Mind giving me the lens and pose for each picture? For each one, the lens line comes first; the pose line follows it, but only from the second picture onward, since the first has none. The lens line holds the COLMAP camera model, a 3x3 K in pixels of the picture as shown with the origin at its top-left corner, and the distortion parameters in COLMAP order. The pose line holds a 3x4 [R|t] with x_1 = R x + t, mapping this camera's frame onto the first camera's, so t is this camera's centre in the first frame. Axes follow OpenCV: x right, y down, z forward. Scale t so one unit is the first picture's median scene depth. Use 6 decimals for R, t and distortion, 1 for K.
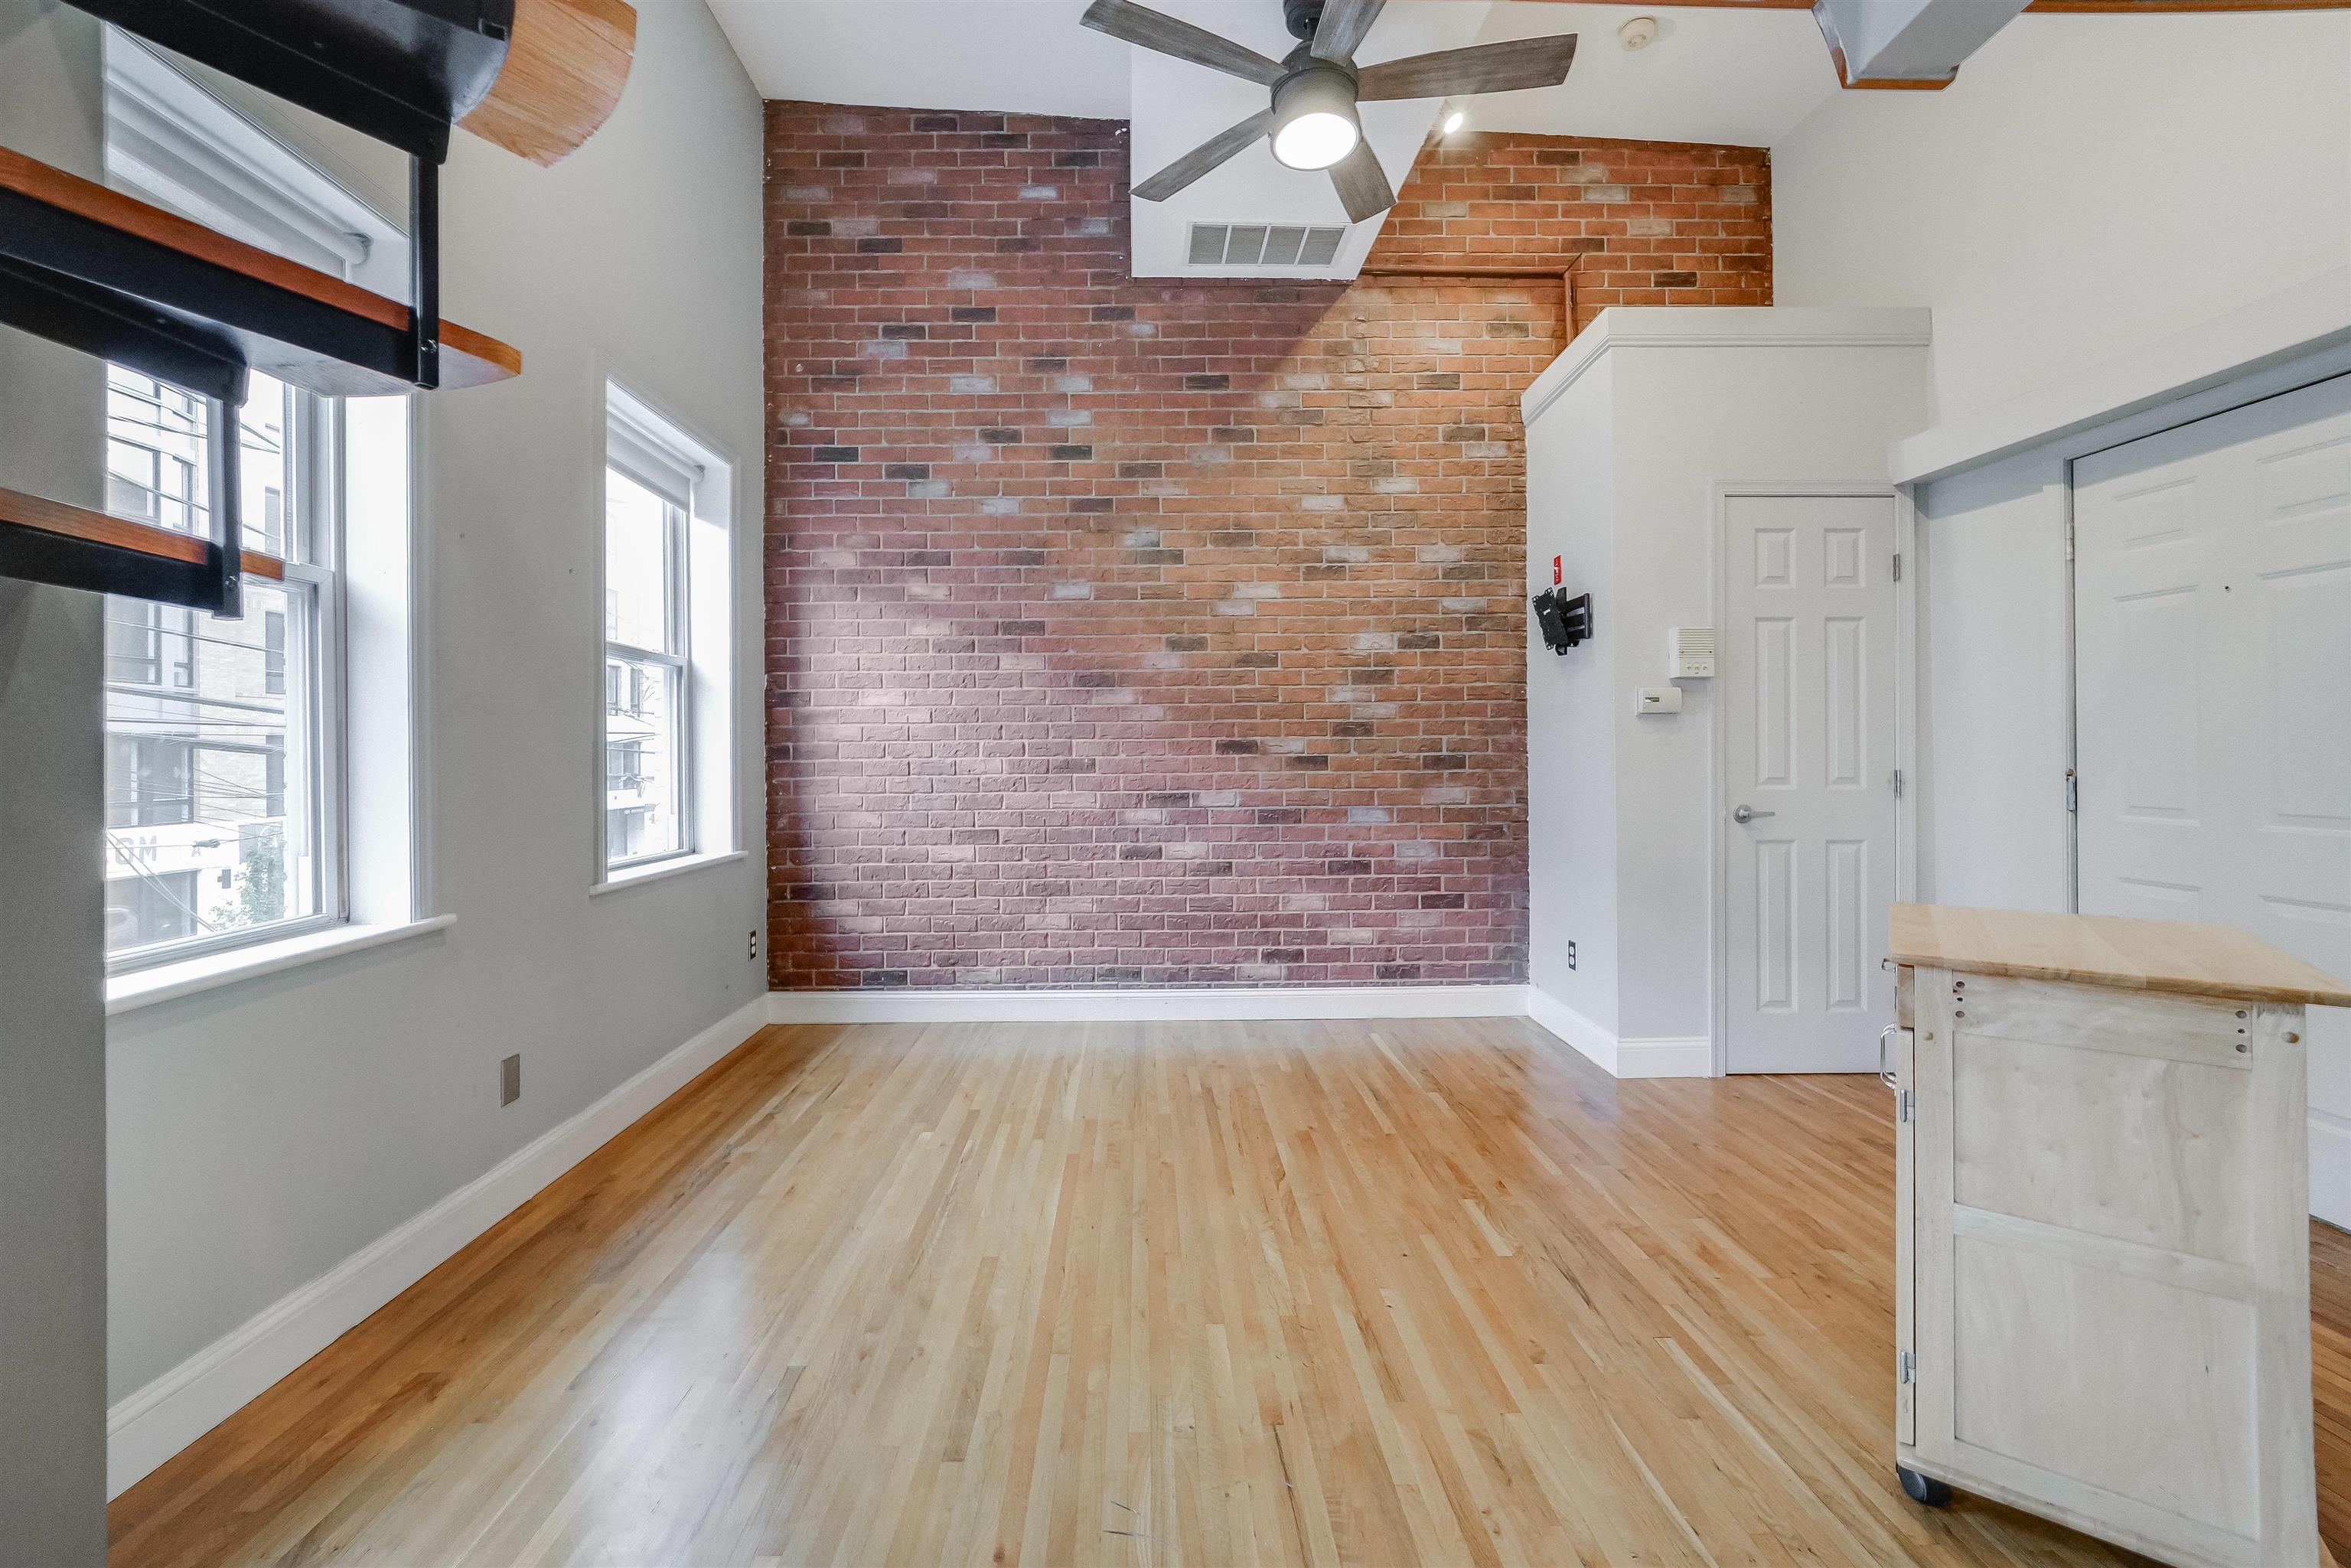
lens RADIAL K [[931.9, 0, 1170.2], [0, 931.9, 752.4], [0, 0, 1]] dist [0.000461, -0.002192]
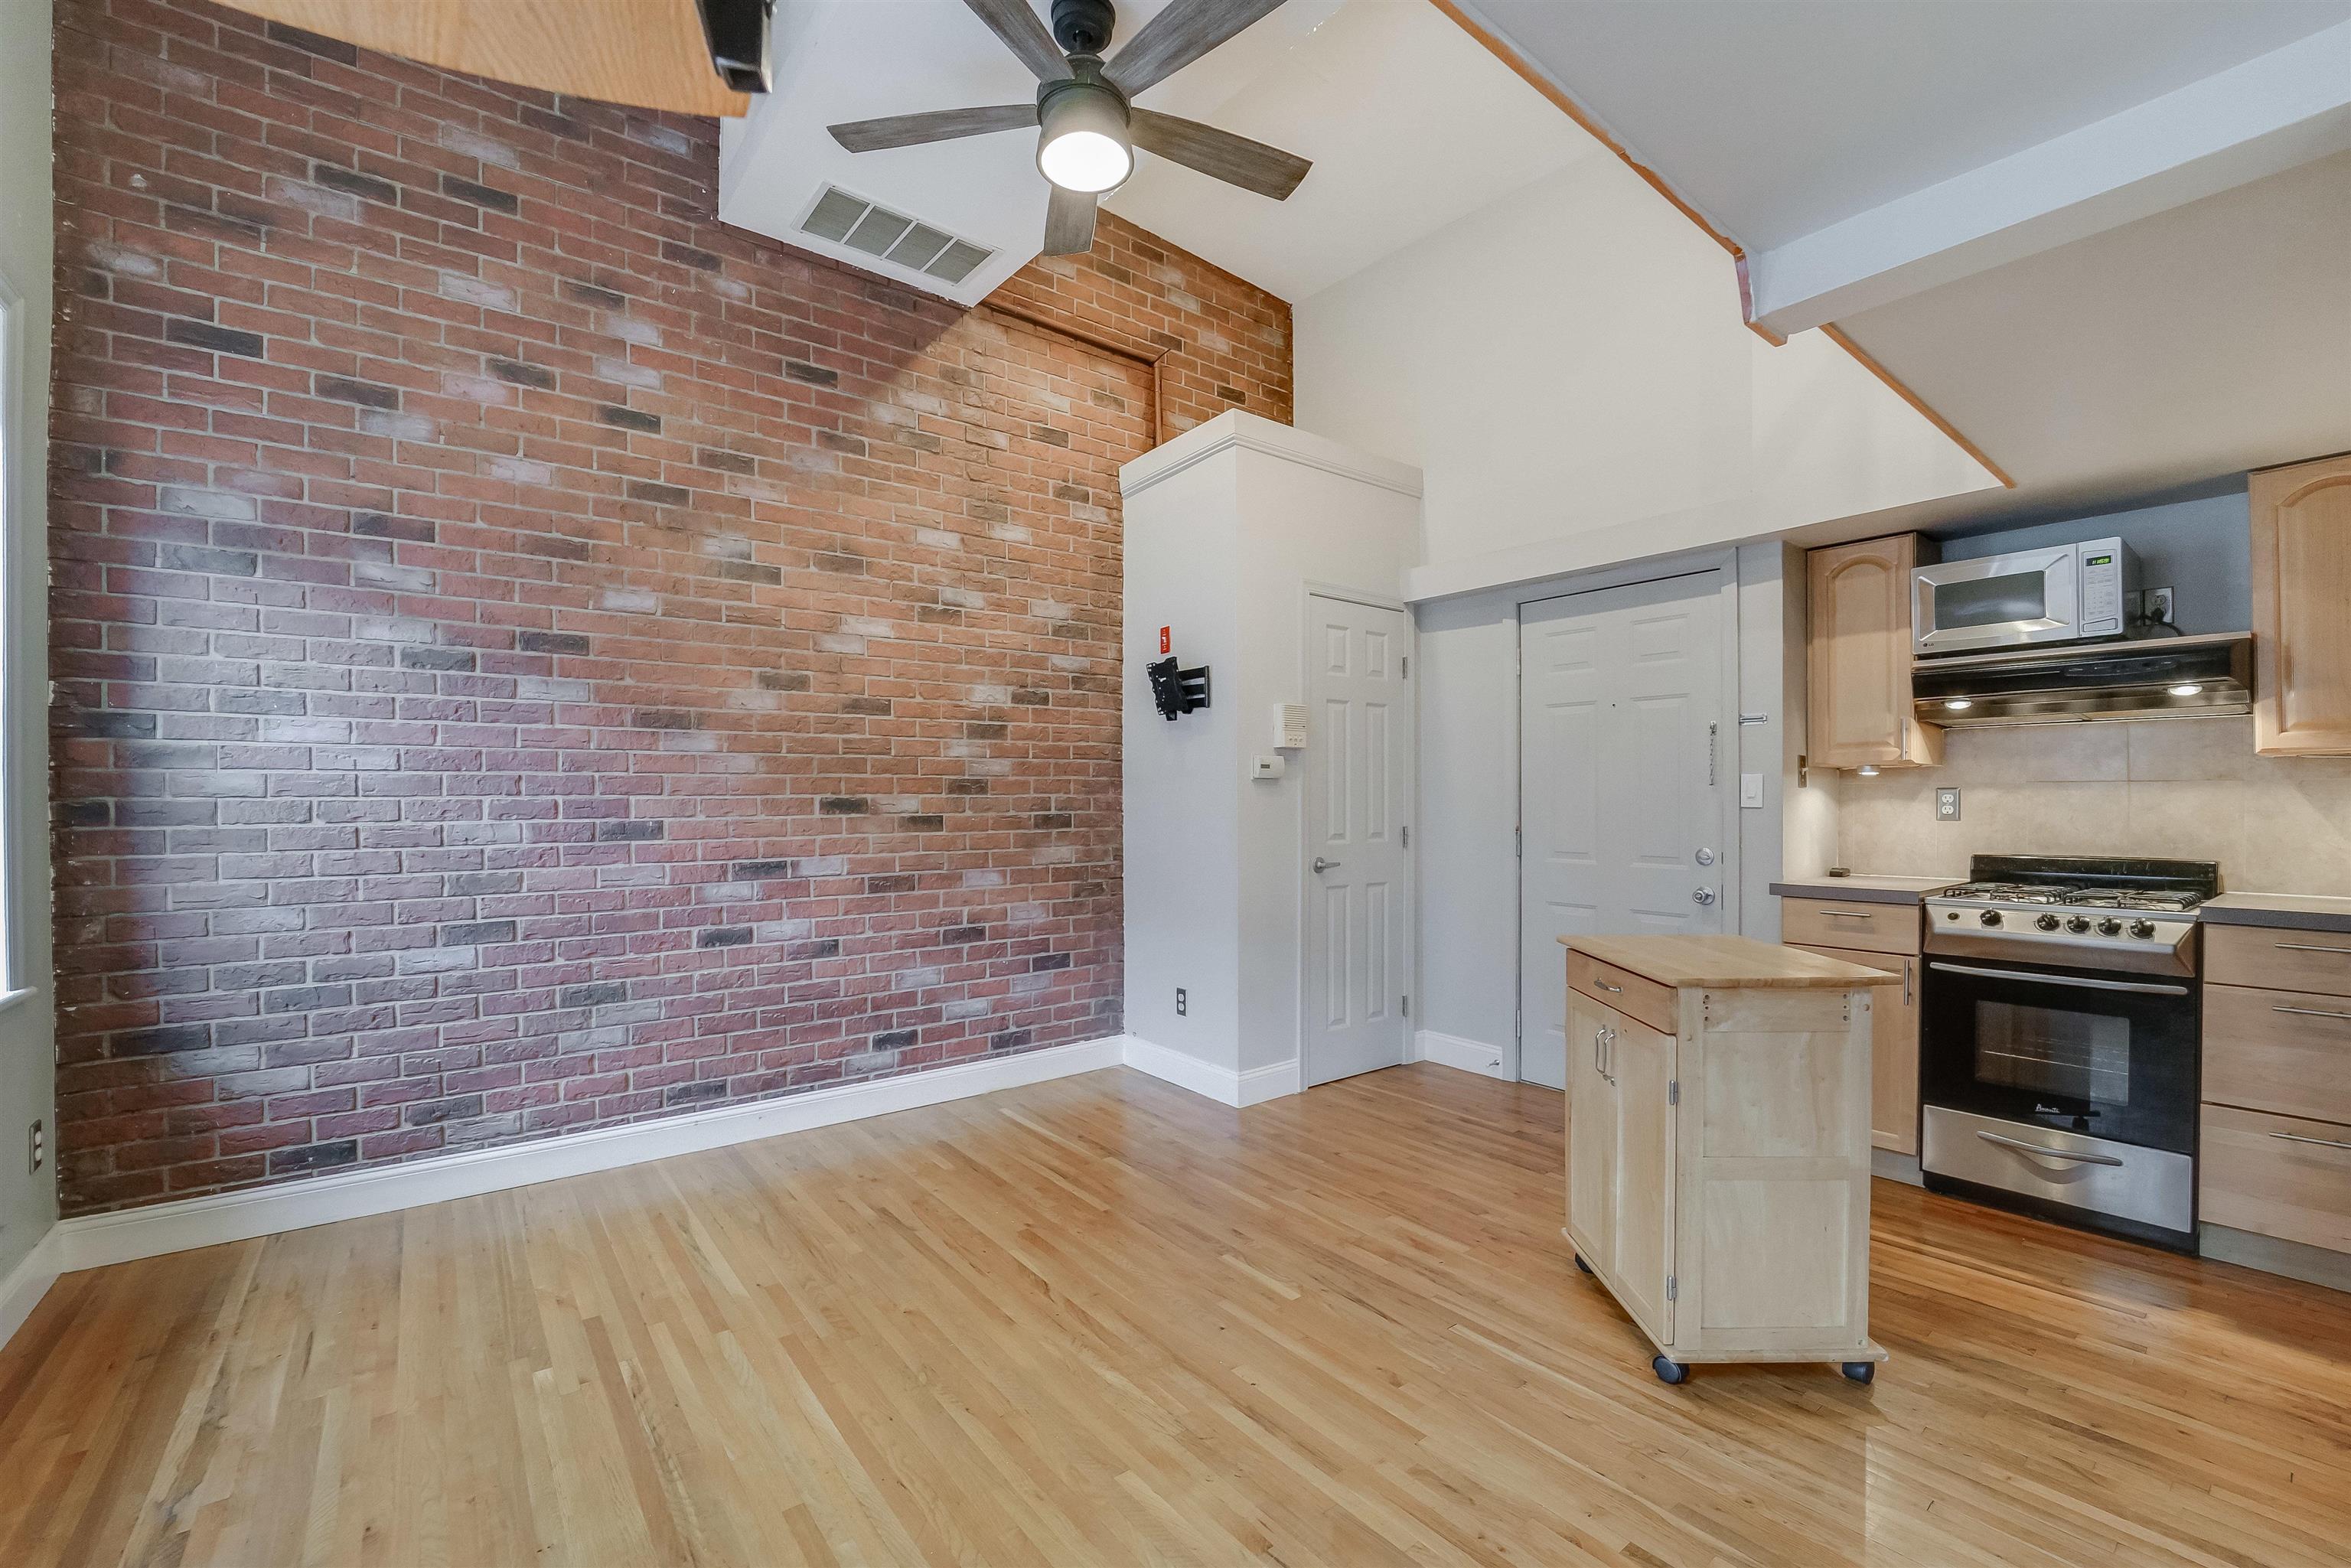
lens RADIAL K [[948.7, 0, 1159.3], [0, 948.7, 804.5], [0, 0, 1]] dist [-0.018486, -0.000303]
pose [[0.808869, 0.002094, 0.587985, -0.209506], [-0.004809, 0.999984, 0.003054, -0.011243], [-0.587969, -0.005298, 0.808866, 0.121782]]
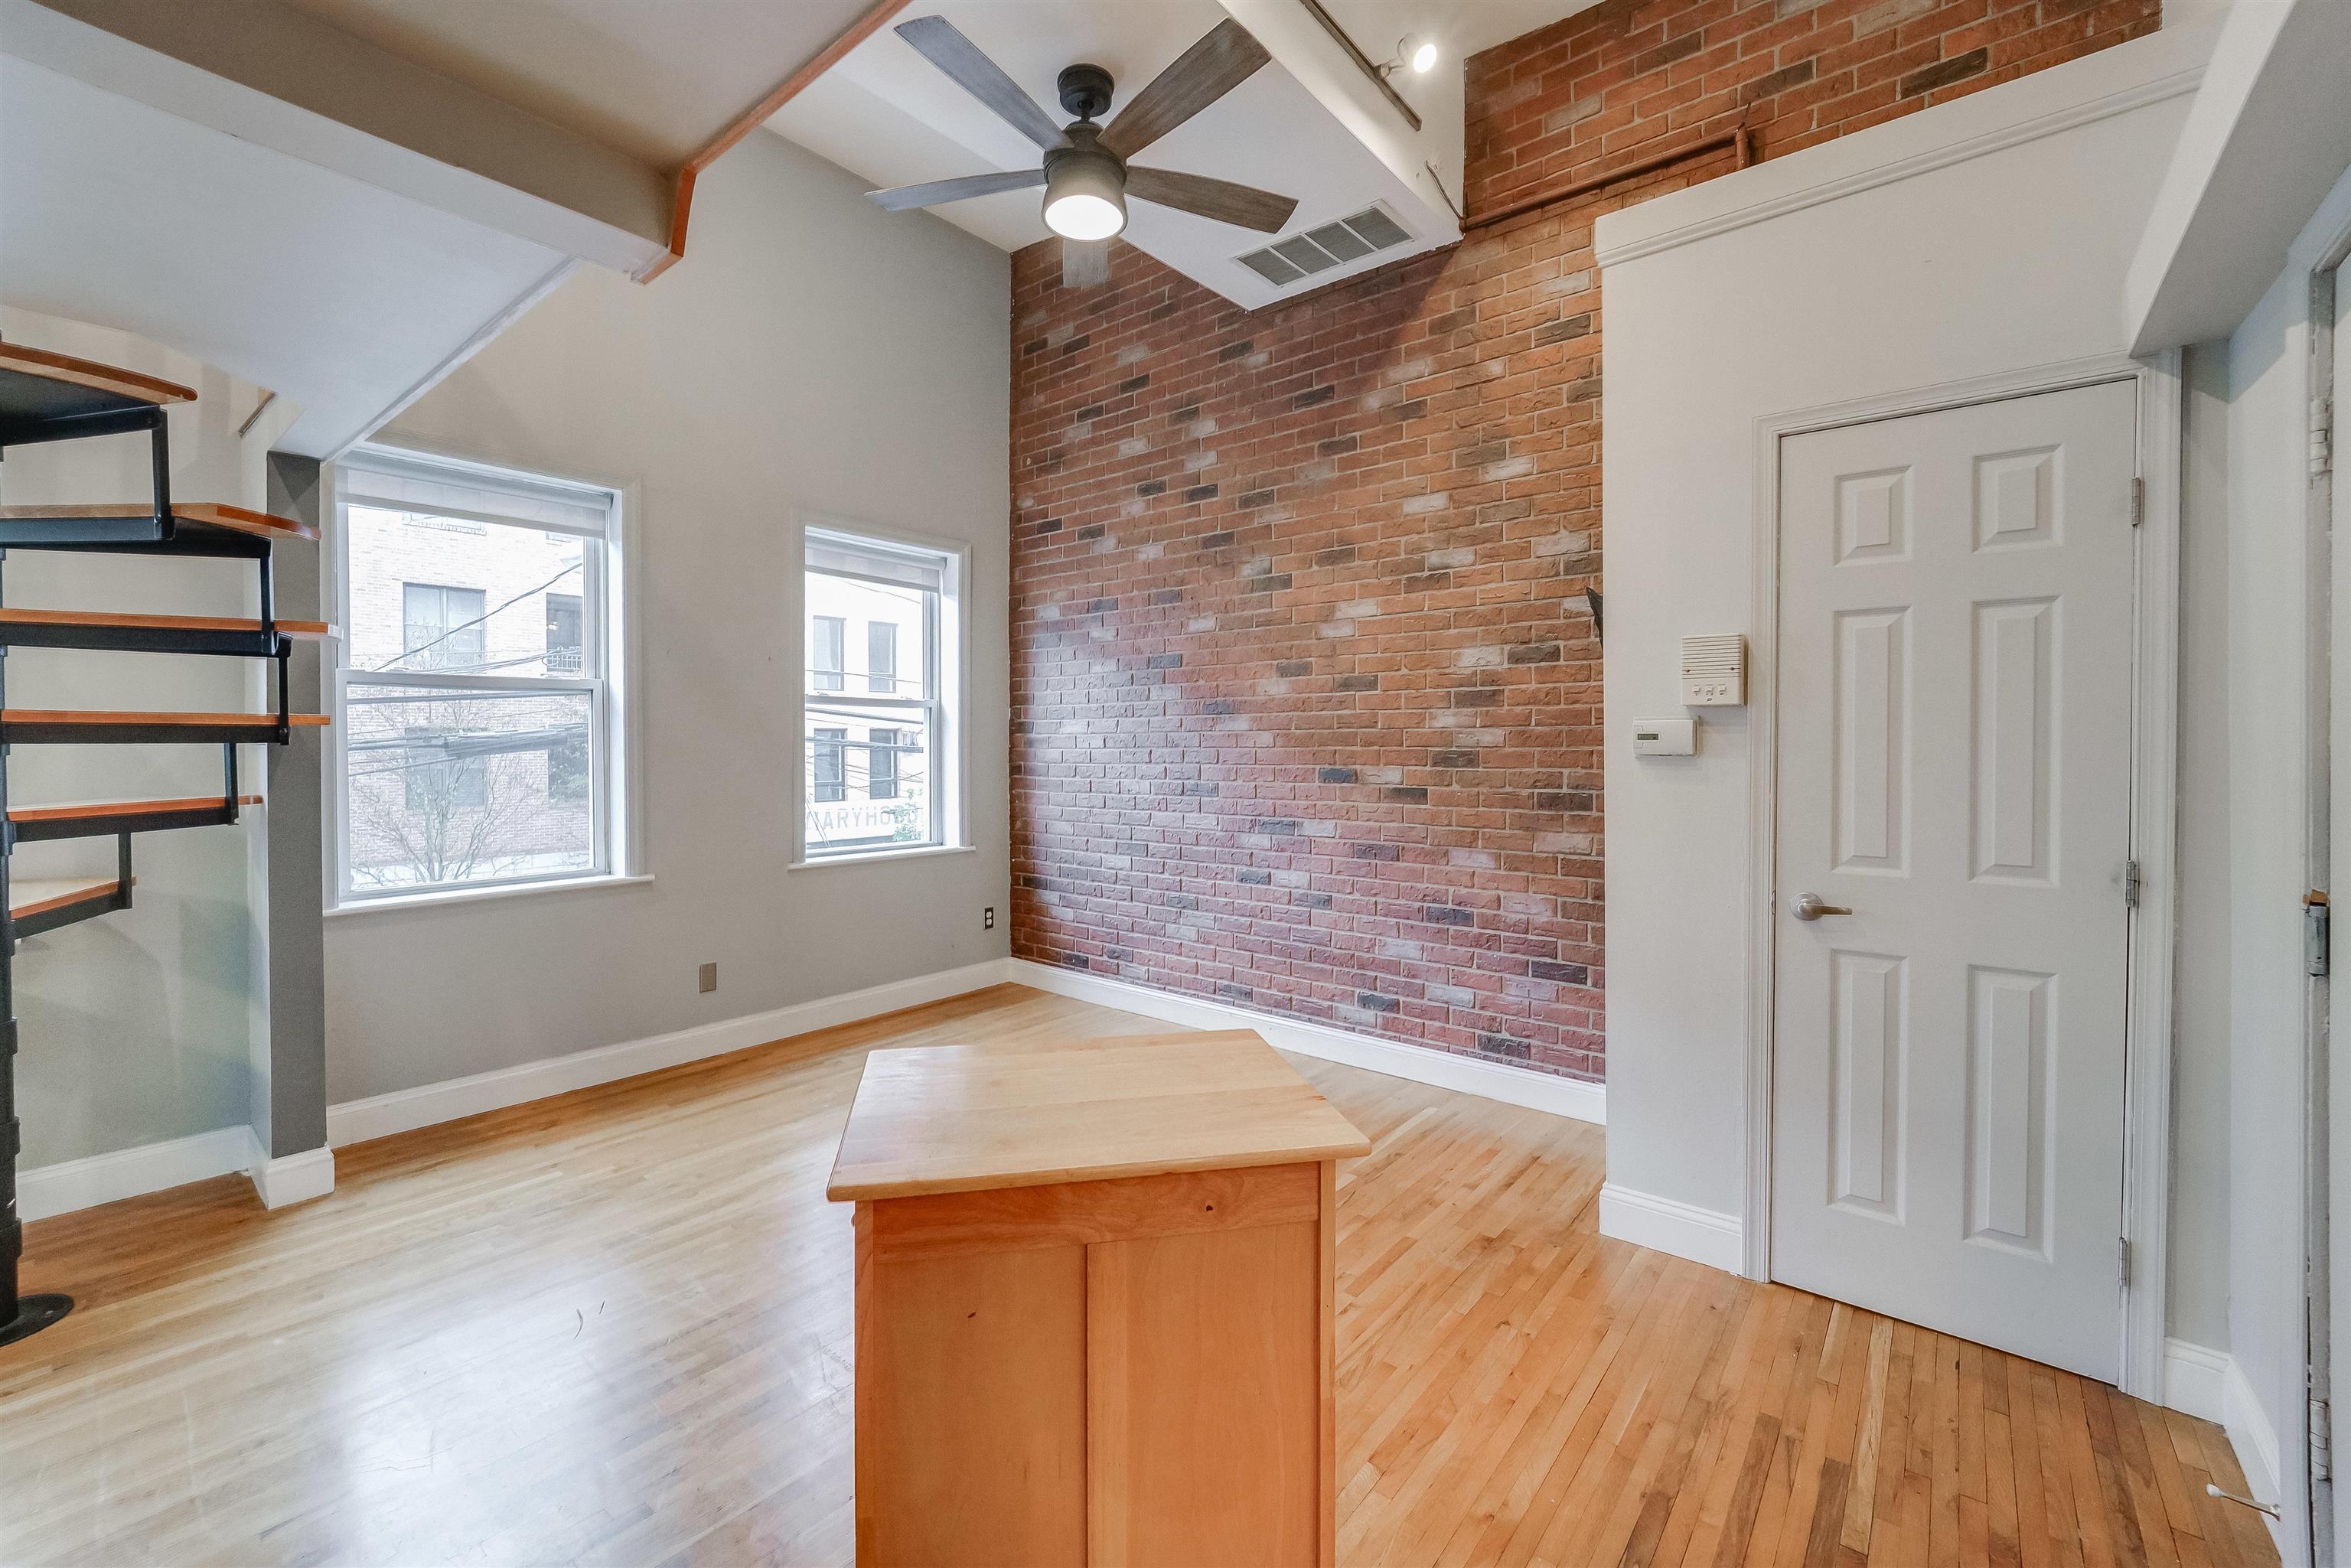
lens RADIAL K [[948.7, 0, 1184.1], [0, 948.7, 760.6], [0, 0, 1]] dist [-0.018486, -0.000303]
pose [[0.763704, 0.018370, -0.645306, 0.580755], [-0.004799, 0.999729, 0.022780, -0.043155], [0.645549, -0.014300, 0.763585, 0.162570]]
